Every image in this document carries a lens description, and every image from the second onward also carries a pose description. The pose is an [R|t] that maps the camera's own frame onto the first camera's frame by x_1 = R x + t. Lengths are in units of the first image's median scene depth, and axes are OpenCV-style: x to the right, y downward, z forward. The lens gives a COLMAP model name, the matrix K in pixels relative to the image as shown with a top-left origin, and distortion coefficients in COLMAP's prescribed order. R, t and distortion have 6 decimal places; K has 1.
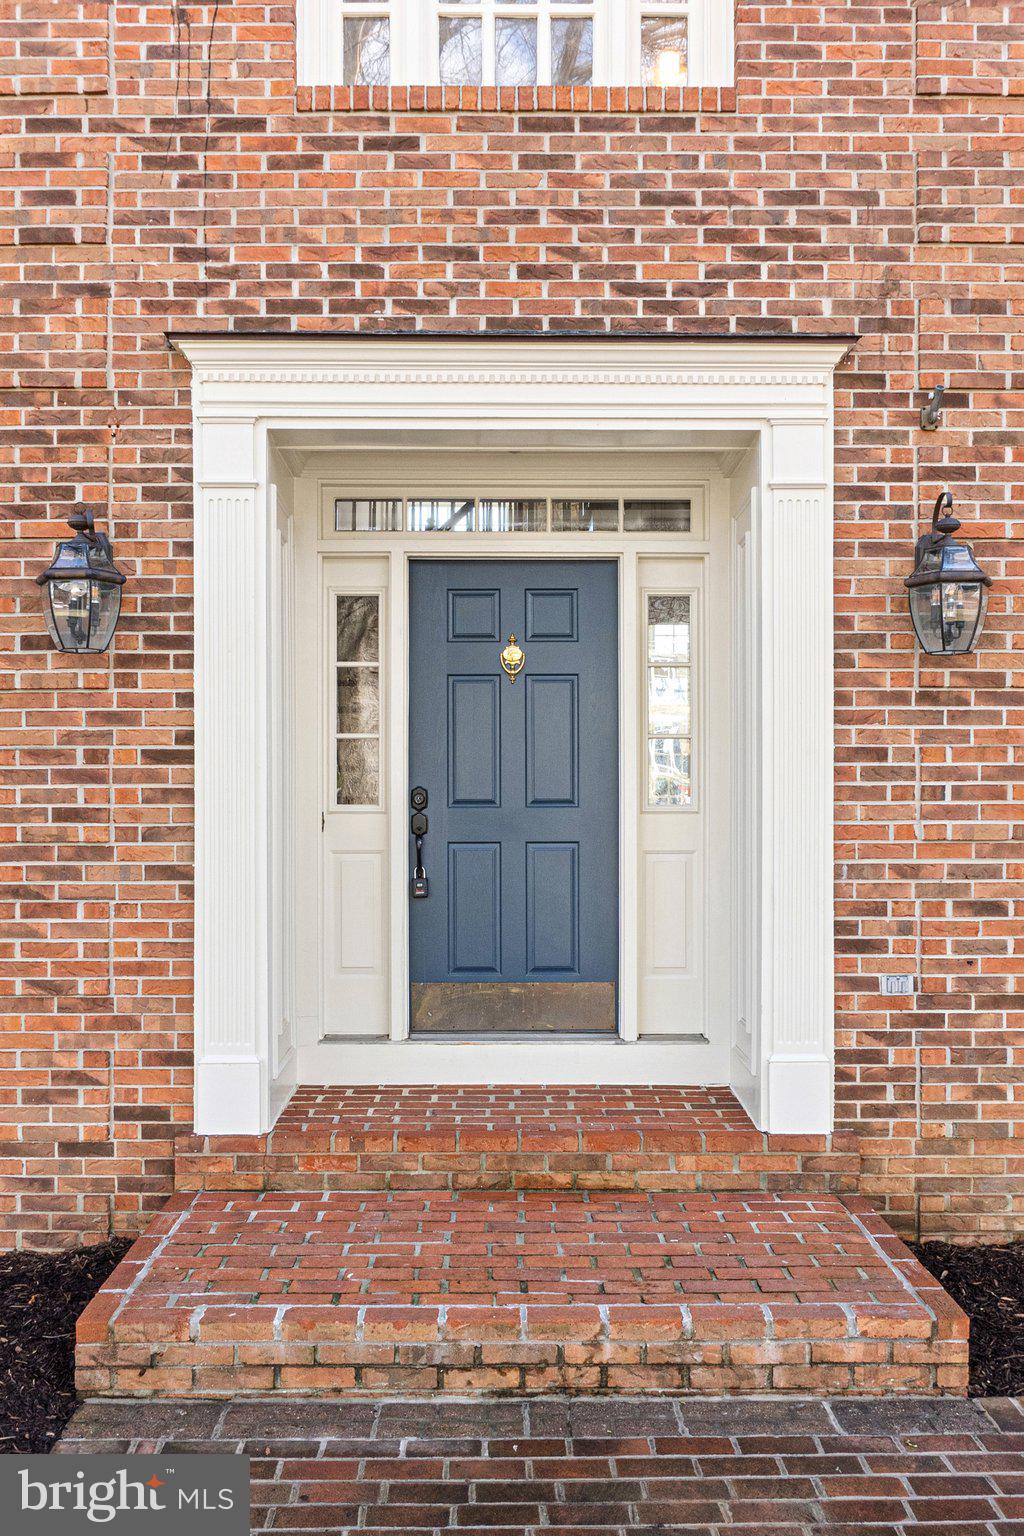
lens RADIAL K [[1323.7, 0, 496.6], [0, 1323.7, 762.3], [0, 0, 1]] dist [-0.009932, 0.004981]
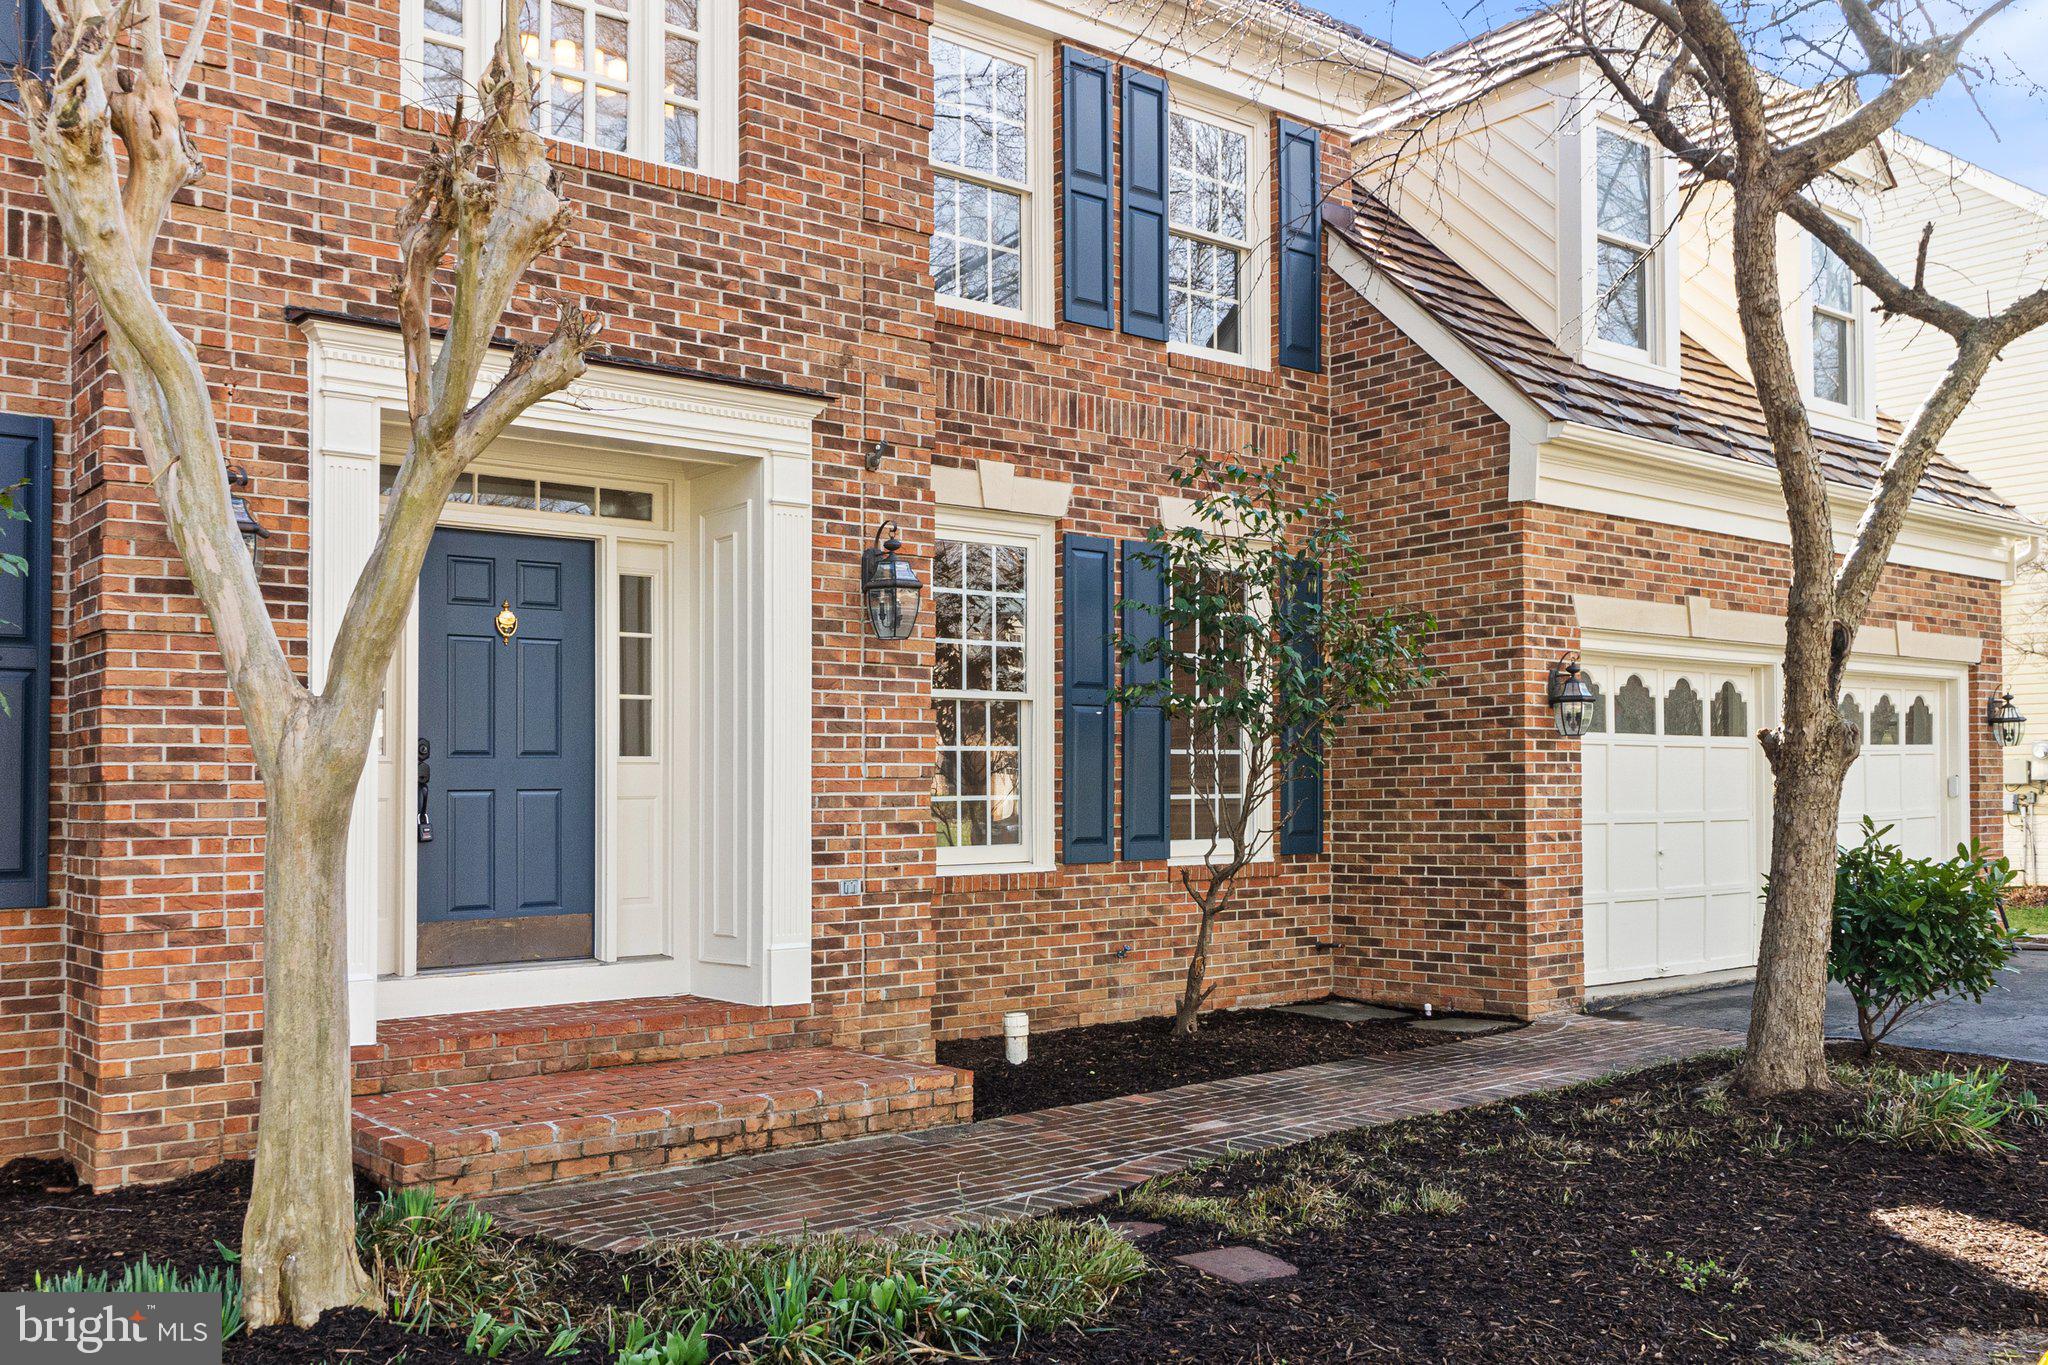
lens RADIAL K [[1872.3, 0, 1100.1], [0, 1872.3, 727.7], [0, 0, 1]] dist [0.016491, 0.000430]
pose [[0.749931, 0.015545, 0.661333, -0.754244], [0.001676, 0.999676, -0.025398, 0.057260], [-0.661514, 0.020155, 0.749662, -0.573214]]
